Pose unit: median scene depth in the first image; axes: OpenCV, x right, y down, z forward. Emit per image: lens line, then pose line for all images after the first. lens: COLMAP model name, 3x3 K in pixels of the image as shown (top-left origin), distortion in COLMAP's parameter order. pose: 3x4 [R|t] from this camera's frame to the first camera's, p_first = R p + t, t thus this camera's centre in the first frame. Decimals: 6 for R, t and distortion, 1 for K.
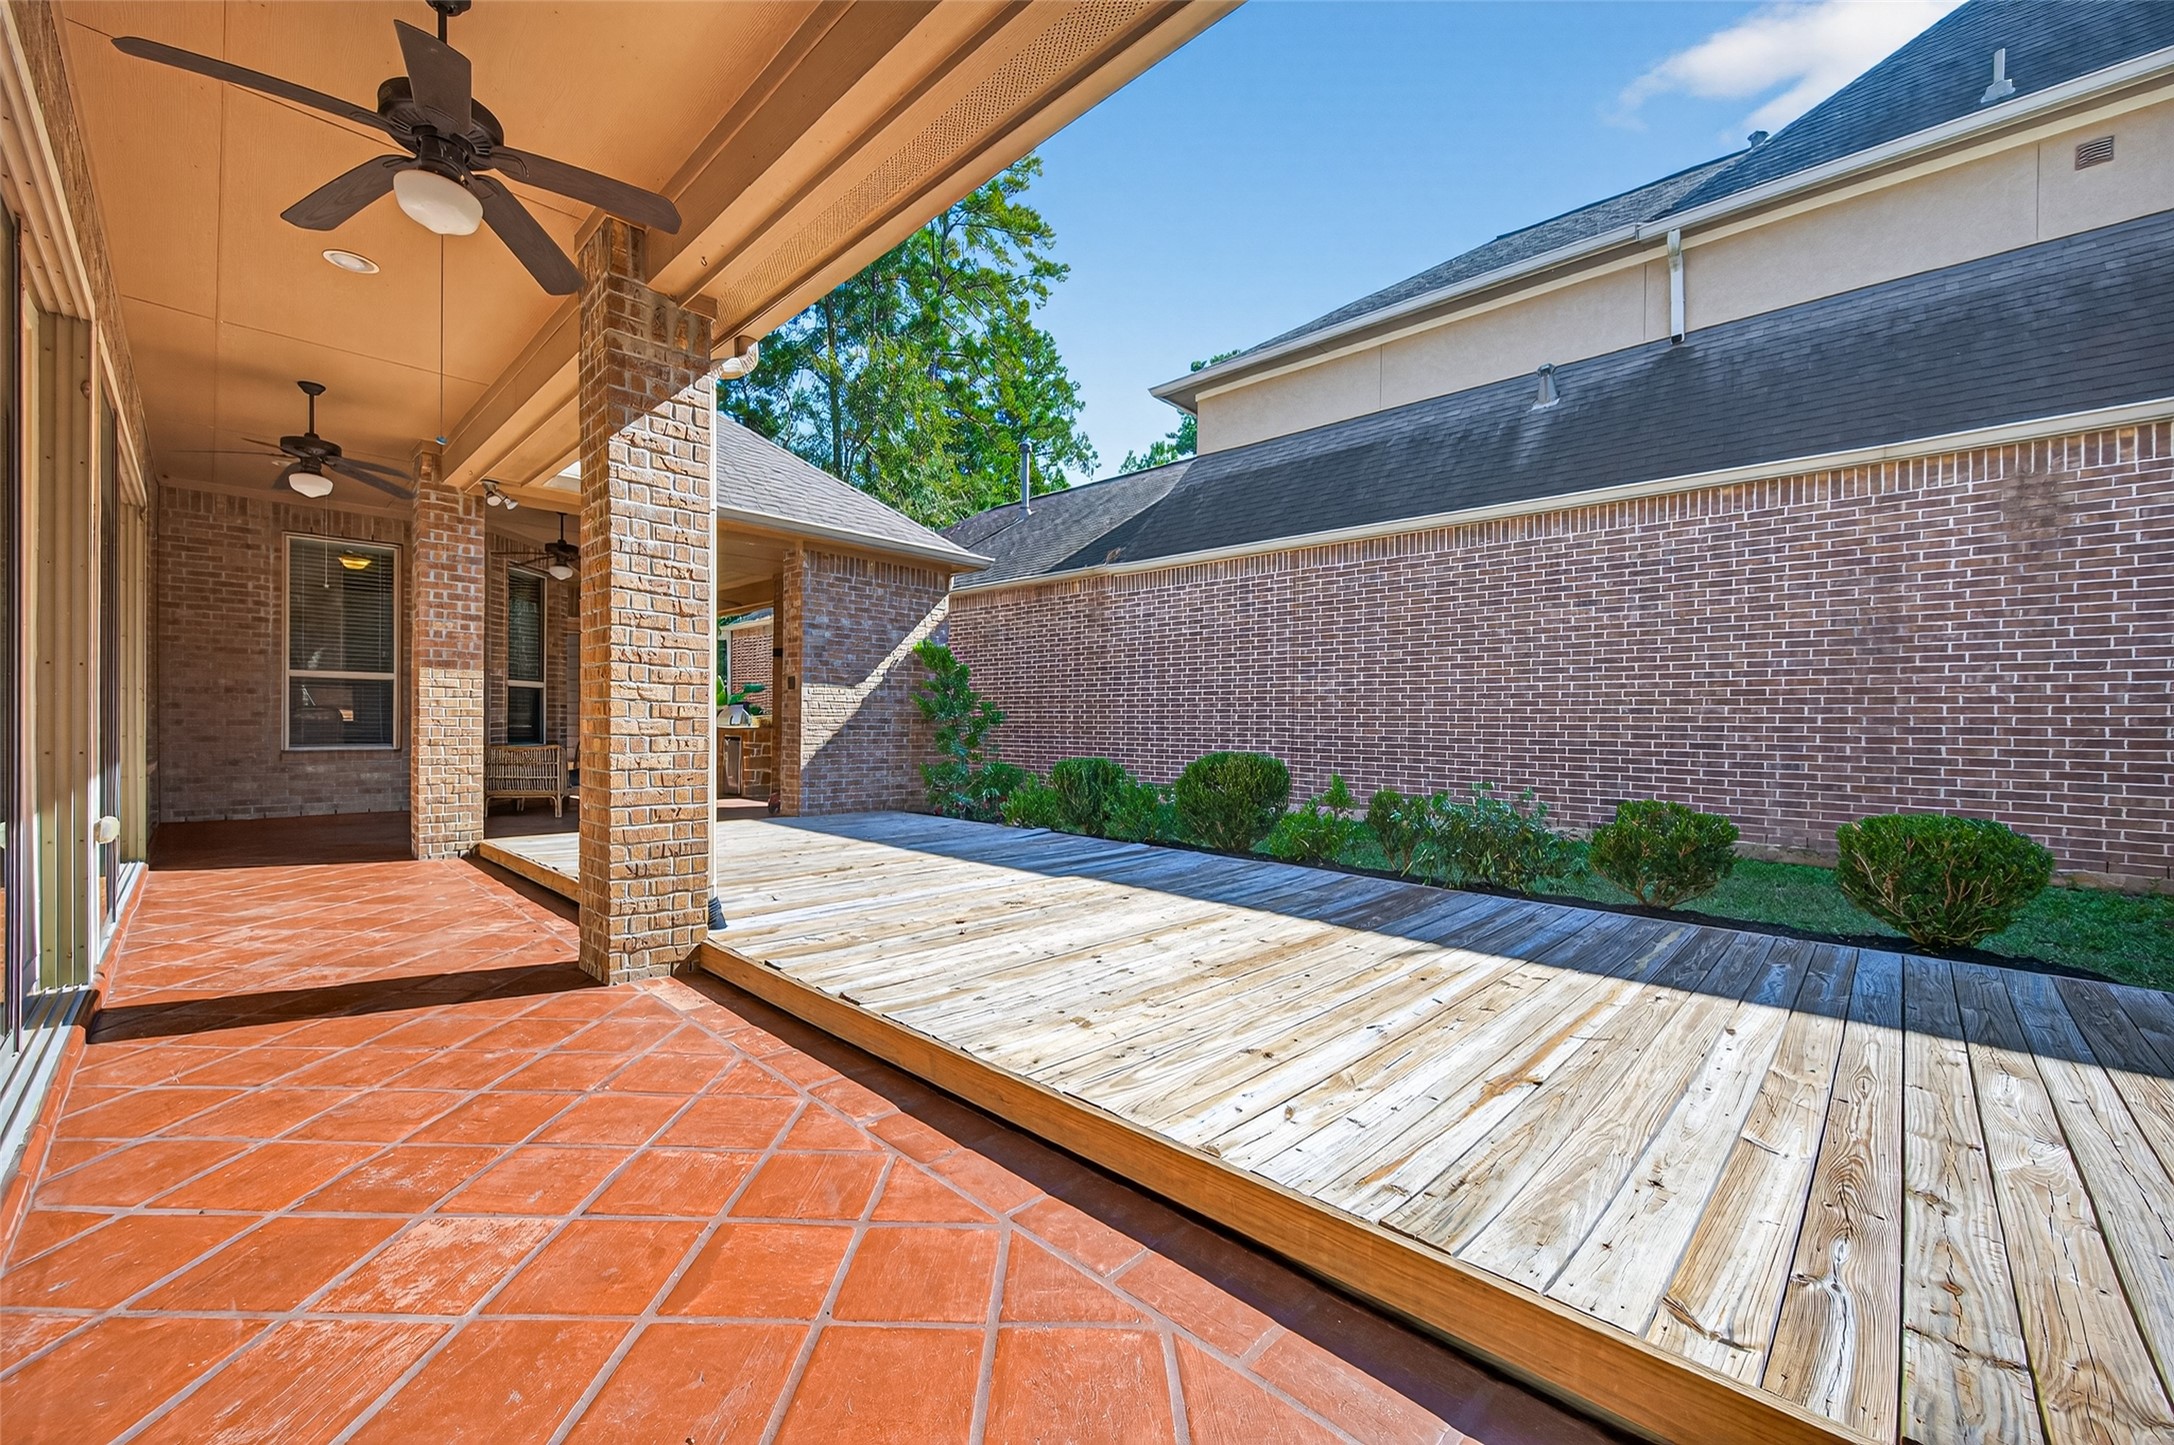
lens RADIAL K [[845.2, 0, 1092.1], [0, 845.2, 714.2], [0, 0, 1]] dist [0.001358, -0.000764]
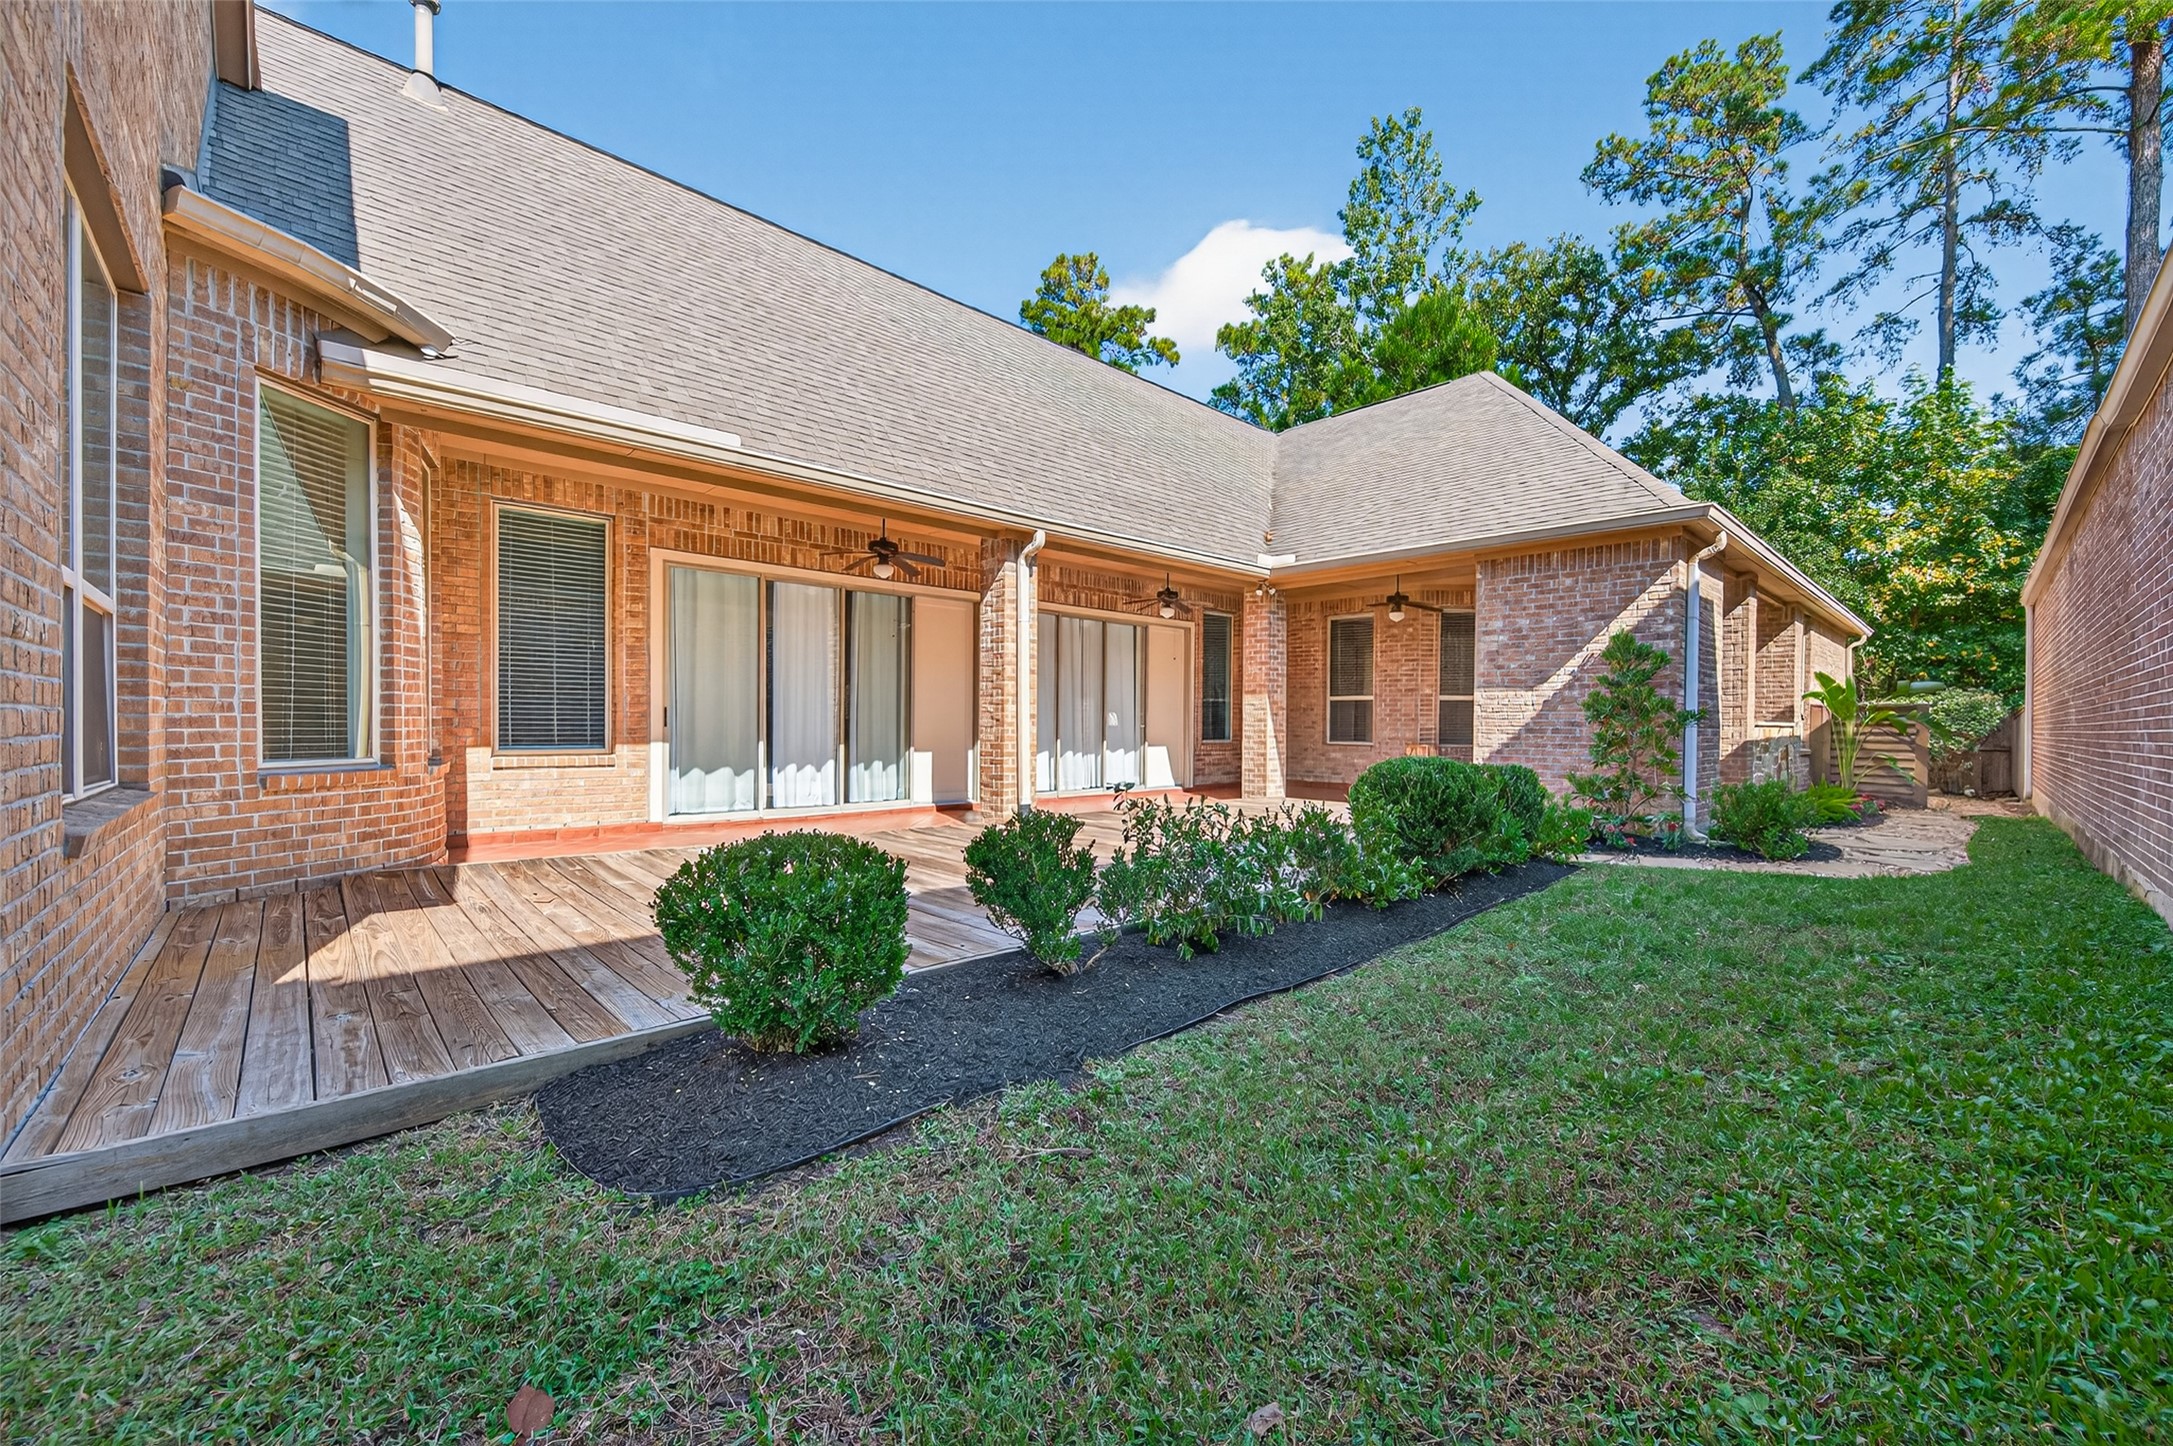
lens RADIAL K [[844.9, 0, 1086.0], [0, 844.9, 732.9], [0, 0, 1]] dist [0.001358, -0.000764]
pose [[-0.054244, 0.004545, -0.998517, 0.709993], [0.003258, 0.999985, 0.004375, 0.011991], [0.998522, -0.003016, -0.054258, 0.551372]]
